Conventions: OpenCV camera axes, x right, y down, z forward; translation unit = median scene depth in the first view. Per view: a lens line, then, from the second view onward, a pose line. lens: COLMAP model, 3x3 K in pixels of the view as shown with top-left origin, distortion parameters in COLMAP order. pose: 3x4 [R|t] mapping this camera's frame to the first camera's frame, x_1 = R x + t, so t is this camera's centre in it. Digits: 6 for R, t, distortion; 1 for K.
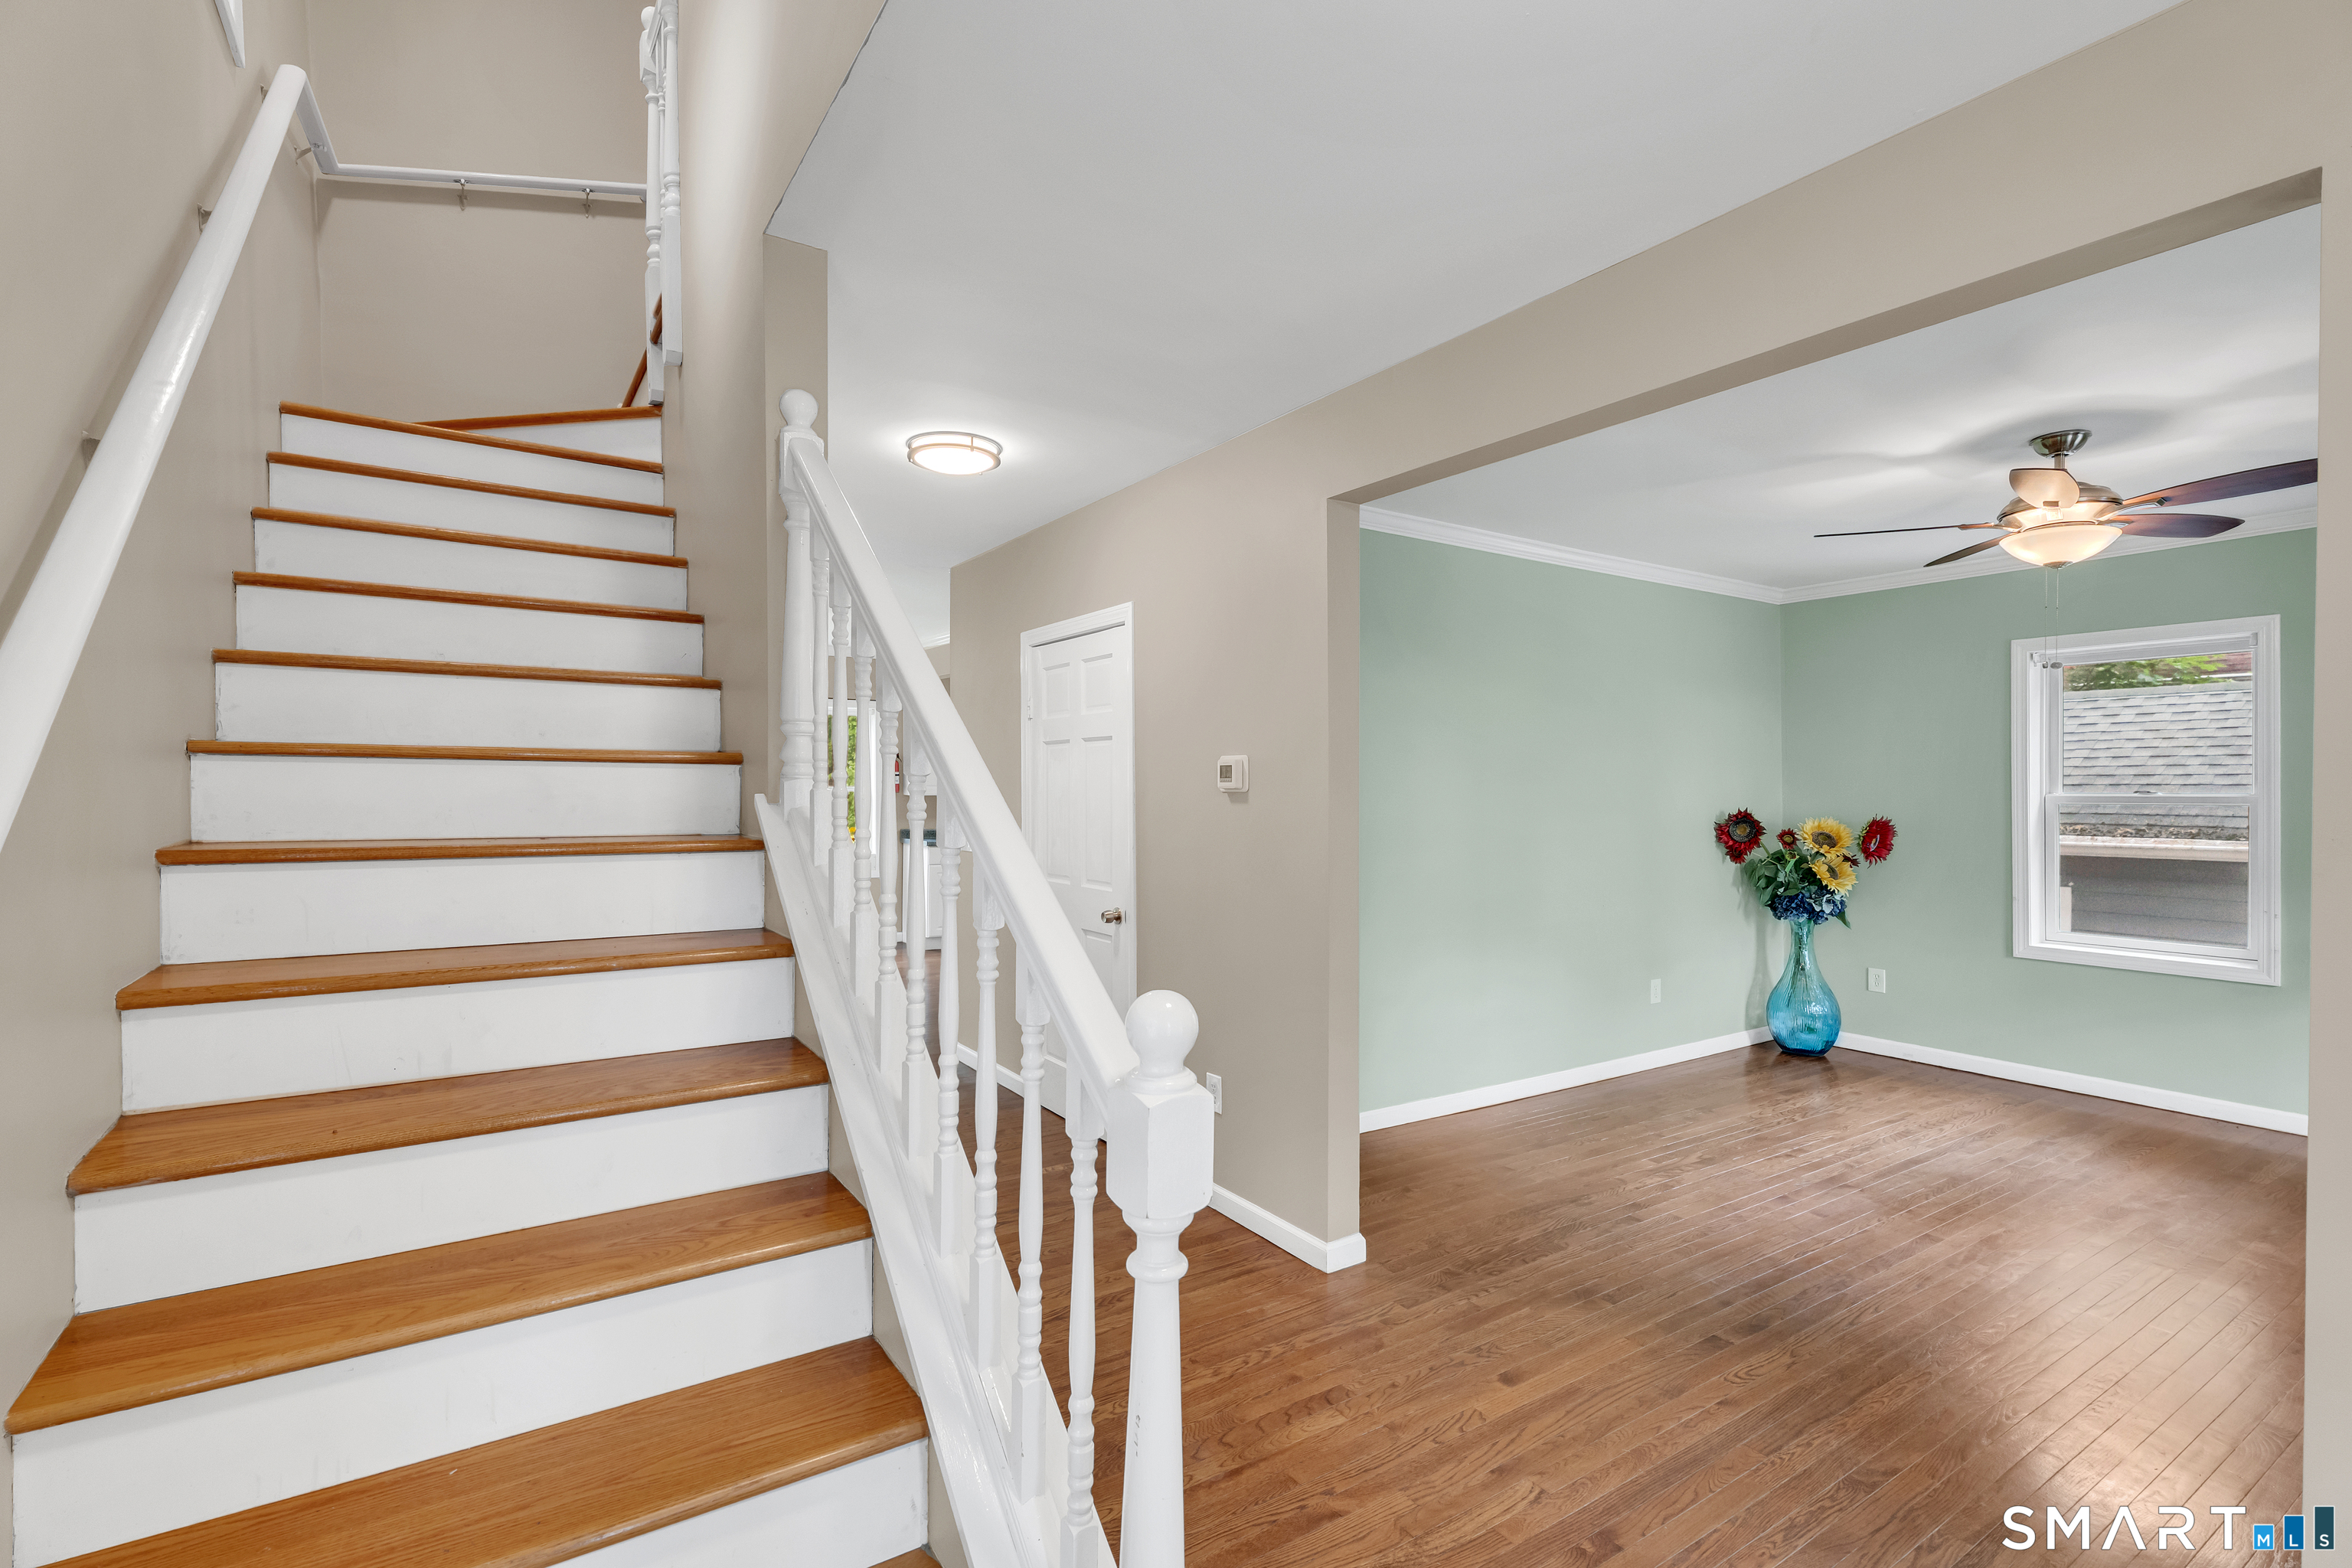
lens RADIAL K [[1058.7, 0, 1172.7], [0, 1058.7, 778.3], [0, 0, 1]] dist [0.008382, 0.000174]
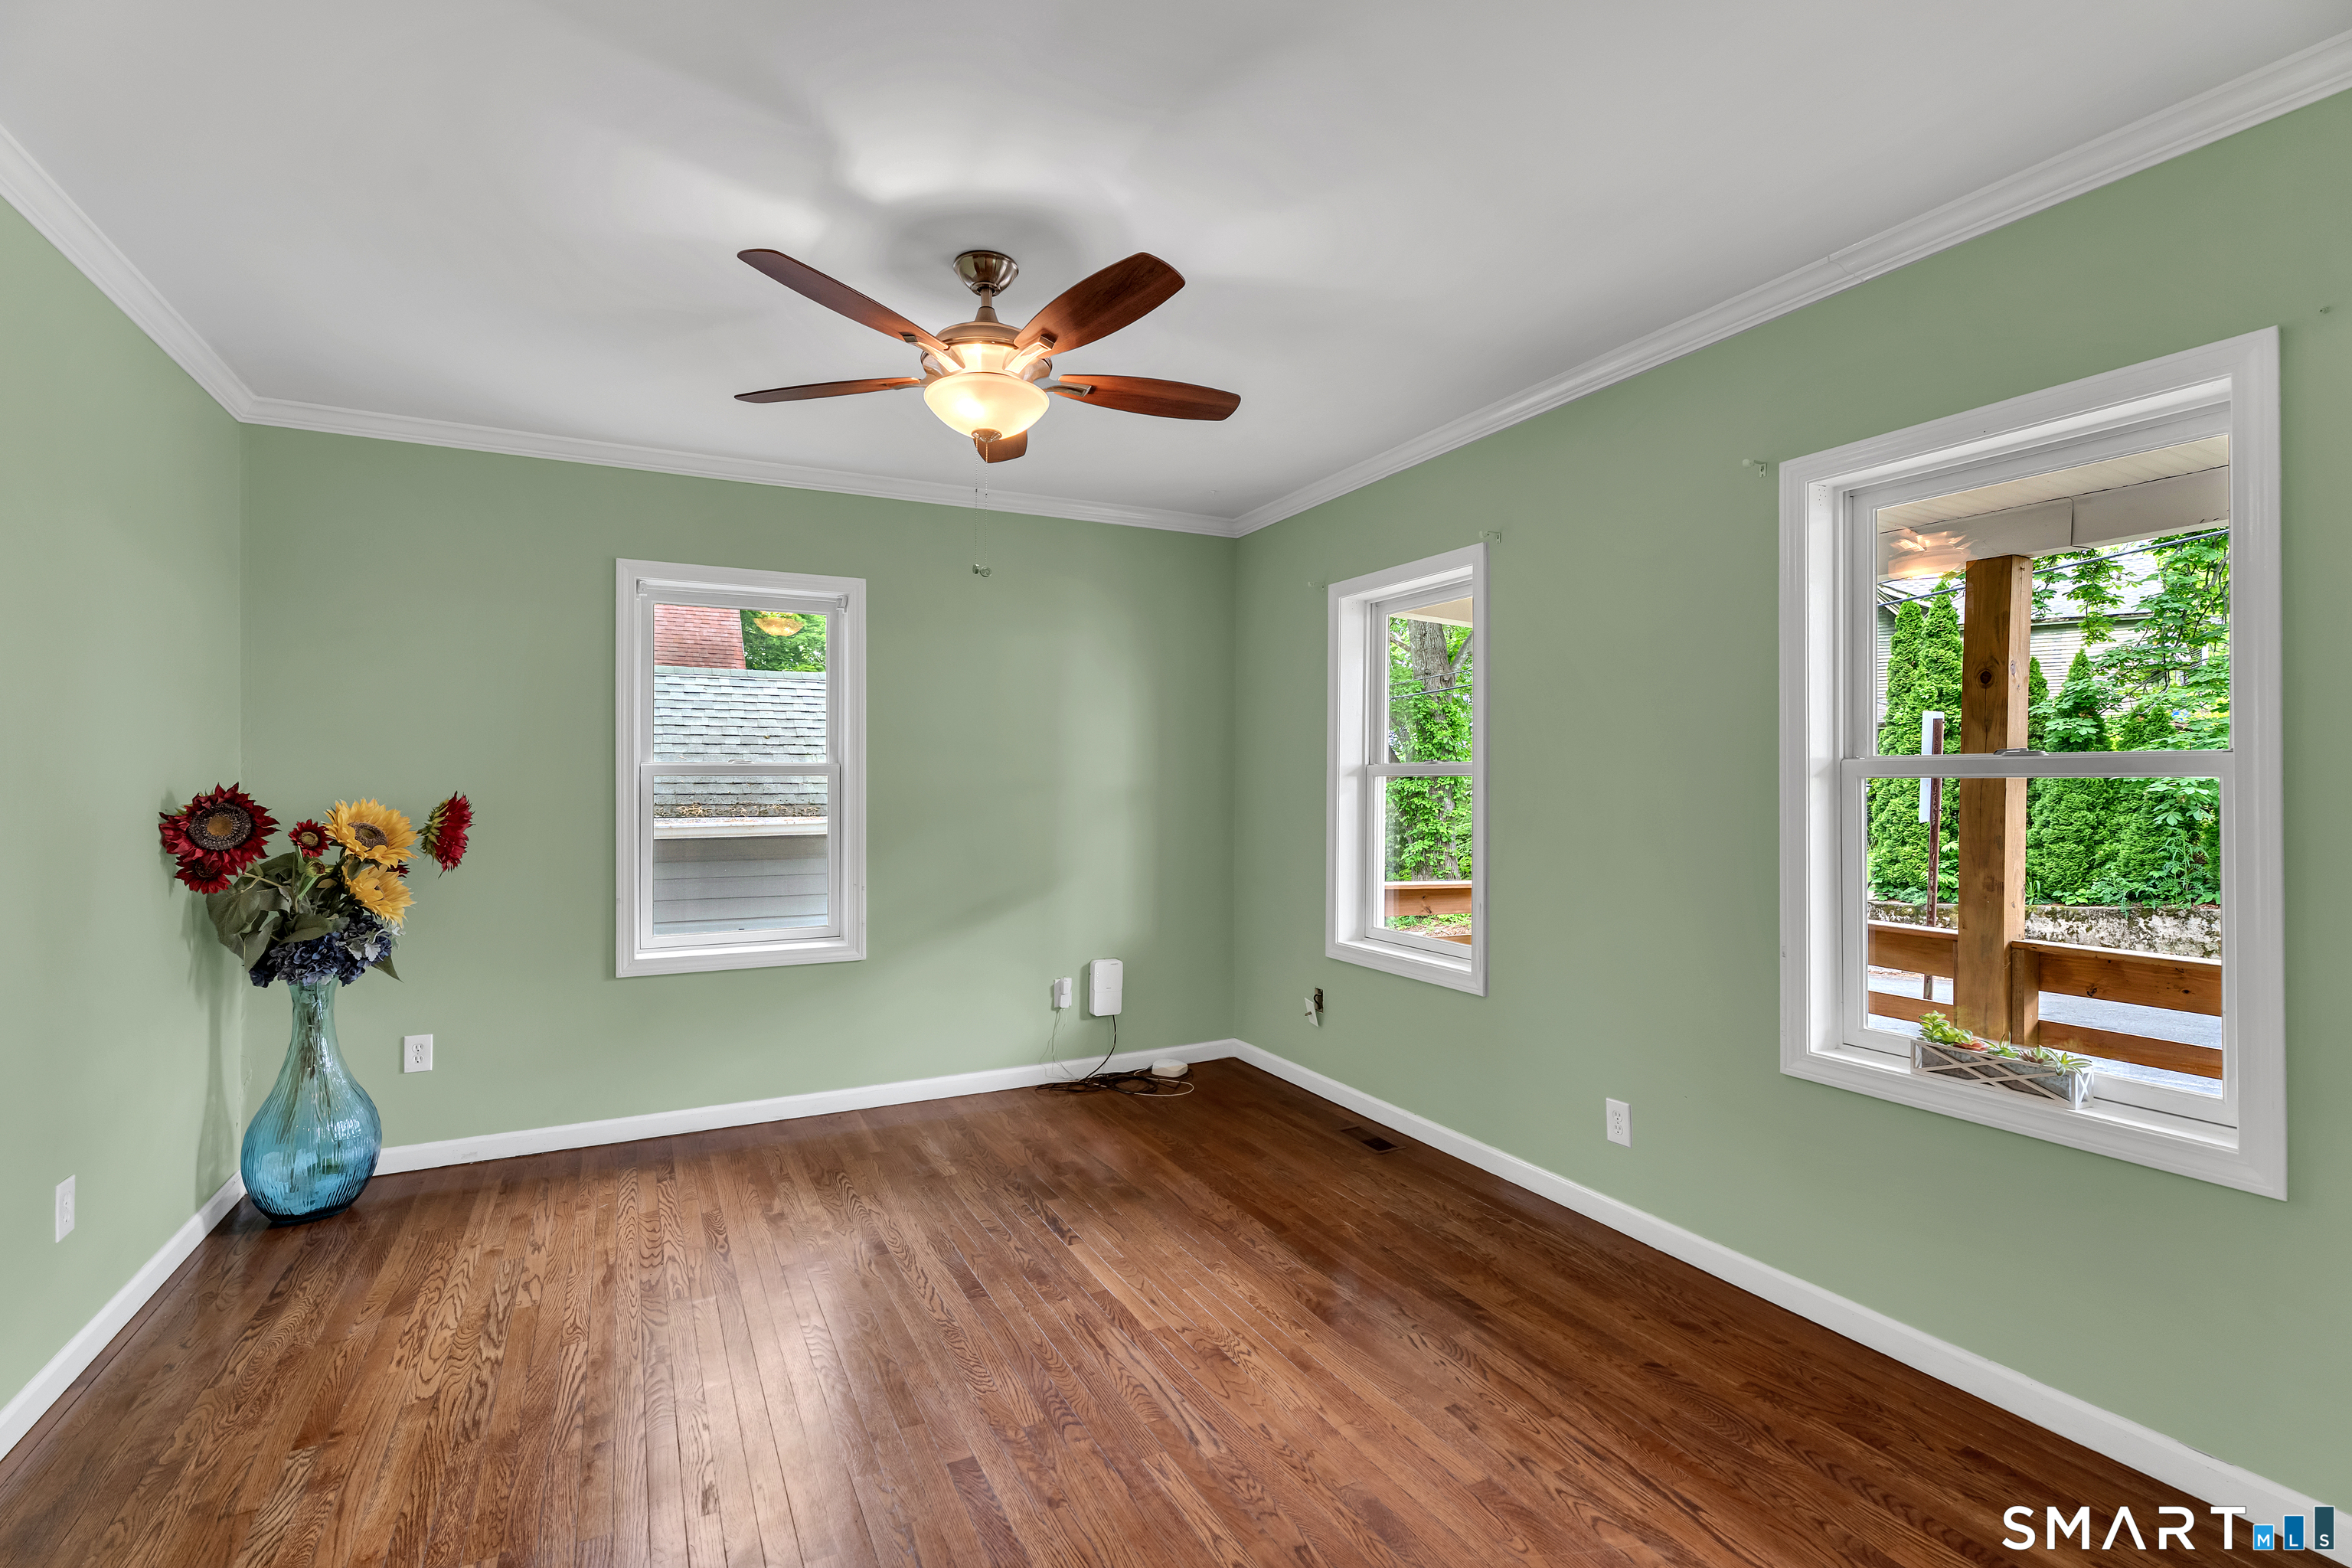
lens RADIAL K [[1058.7, 0, 1172.7], [0, 1058.7, 778.3], [0, 0, 1]] dist [0.008382, 0.000174]
pose [[0.102668, 0.008609, 0.994678, 0.071285], [-0.009650, 0.999924, -0.007659, 0.025342], [-0.994669, -0.008813, 0.102744, 0.493698]]
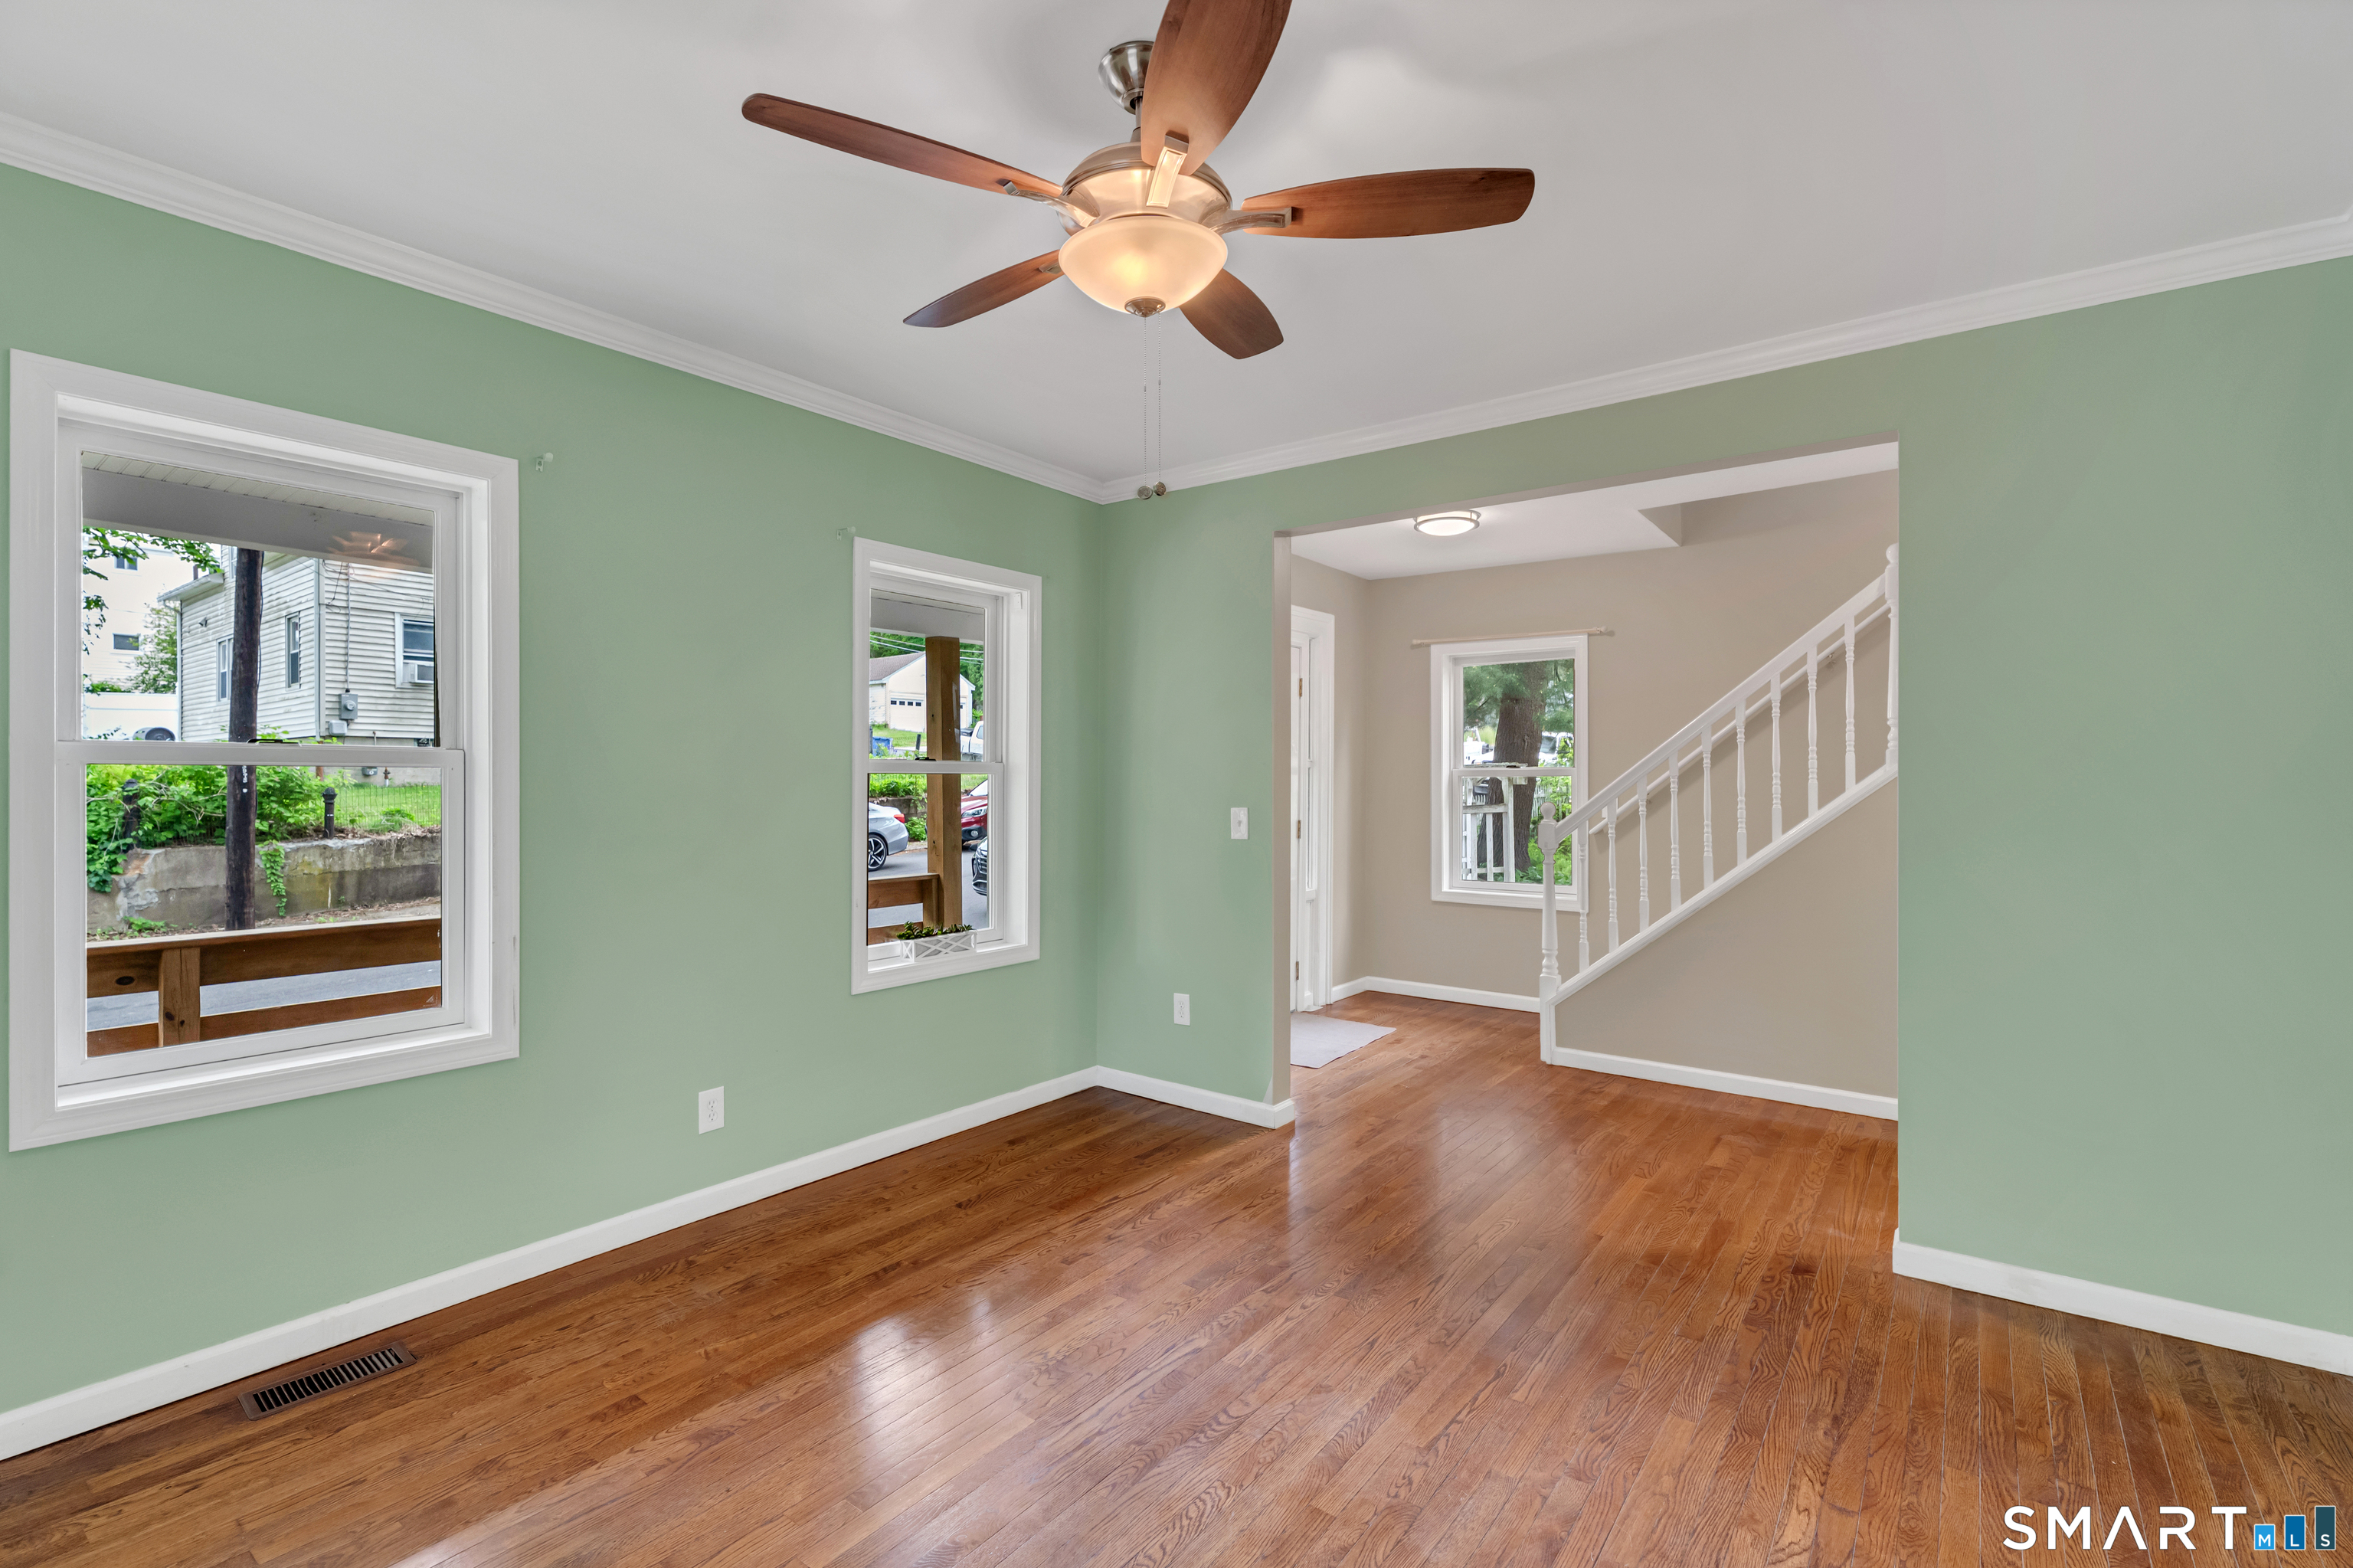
lens RADIAL K [[1059.2, 0, 1173.2], [0, 1059.2, 778.3], [0, 0, 1]] dist [0.008382, 0.000174]
pose [[-0.941620, -0.000944, -0.336675, 0.607715], [0.000562, 0.999990, -0.004376, 0.025580], [0.336676, -0.004310, -0.941611, 0.931849]]
